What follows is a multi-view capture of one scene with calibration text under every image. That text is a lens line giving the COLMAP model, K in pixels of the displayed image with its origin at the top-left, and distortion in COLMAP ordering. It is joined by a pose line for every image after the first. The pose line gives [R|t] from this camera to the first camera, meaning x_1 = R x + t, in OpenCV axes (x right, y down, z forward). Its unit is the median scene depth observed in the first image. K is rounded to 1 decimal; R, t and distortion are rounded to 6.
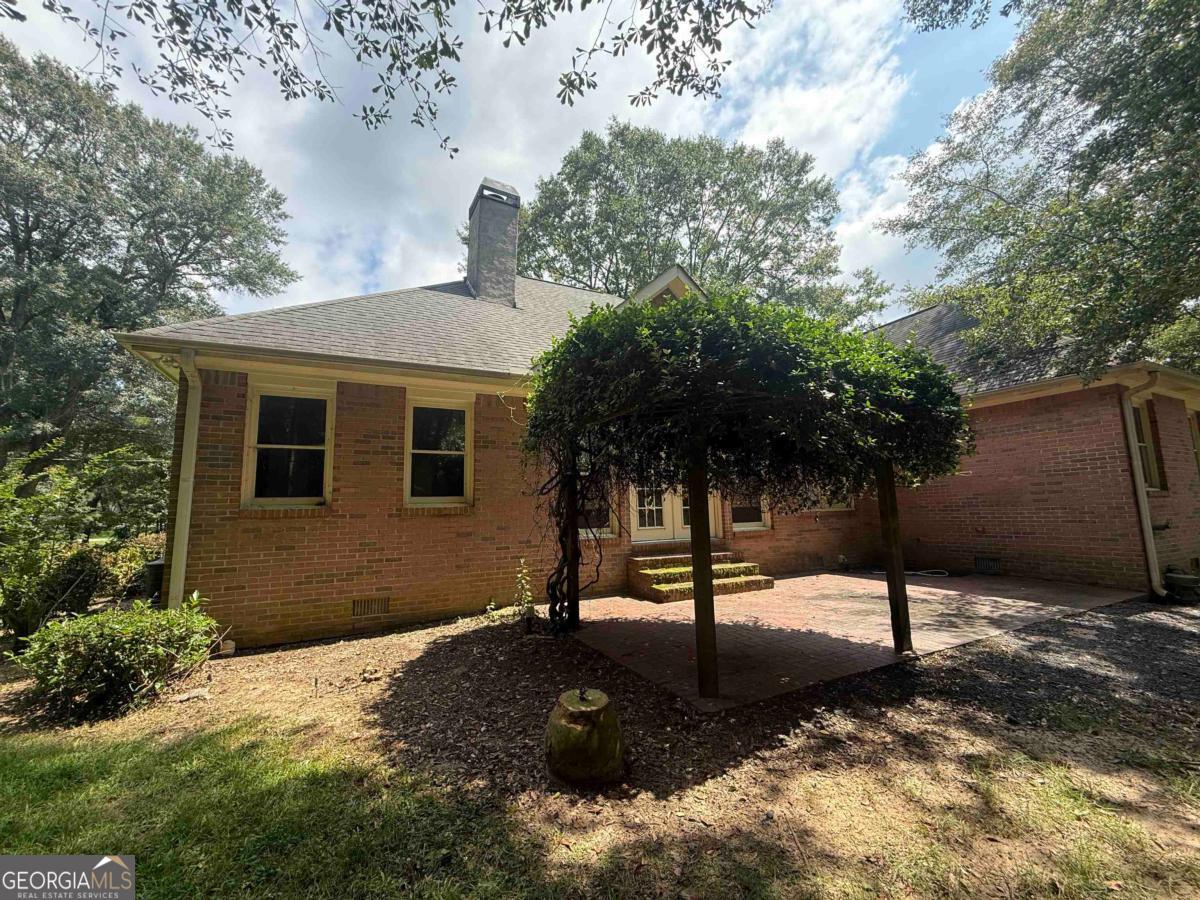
lens RADIAL K [[479.4, 0, 598.5], [0, 479.4, 448.9], [0, 0, 1]] dist [-0.001105, 0.000409]
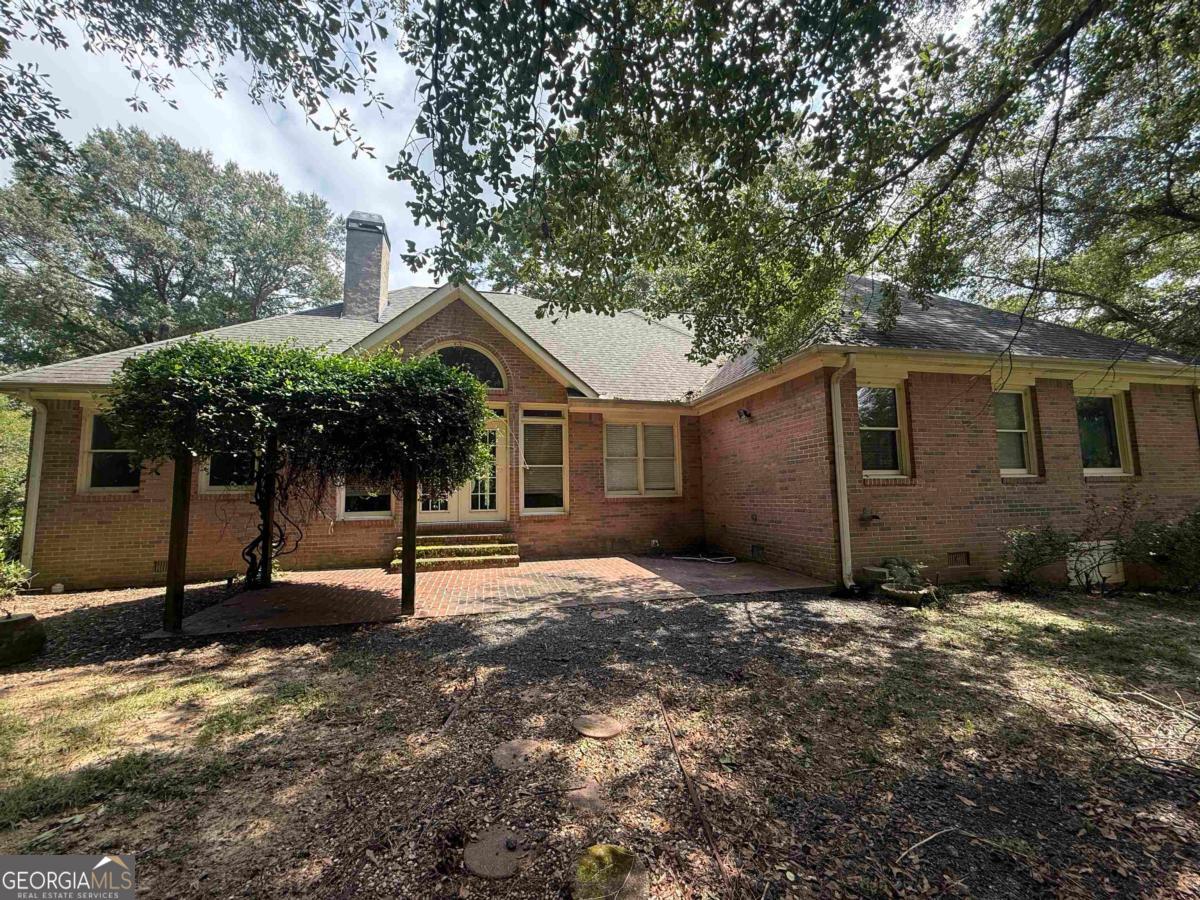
lens RADIAL K [[479.4, 0, 598.5], [0, 479.4, 448.9], [0, 0, 1]] dist [-0.001105, 0.000409]
pose [[0.974619, -0.017333, -0.223199, 0.821894], [0.025690, 0.999071, 0.034593, -0.017548], [0.222392, -0.039449, 0.974159, -0.034870]]
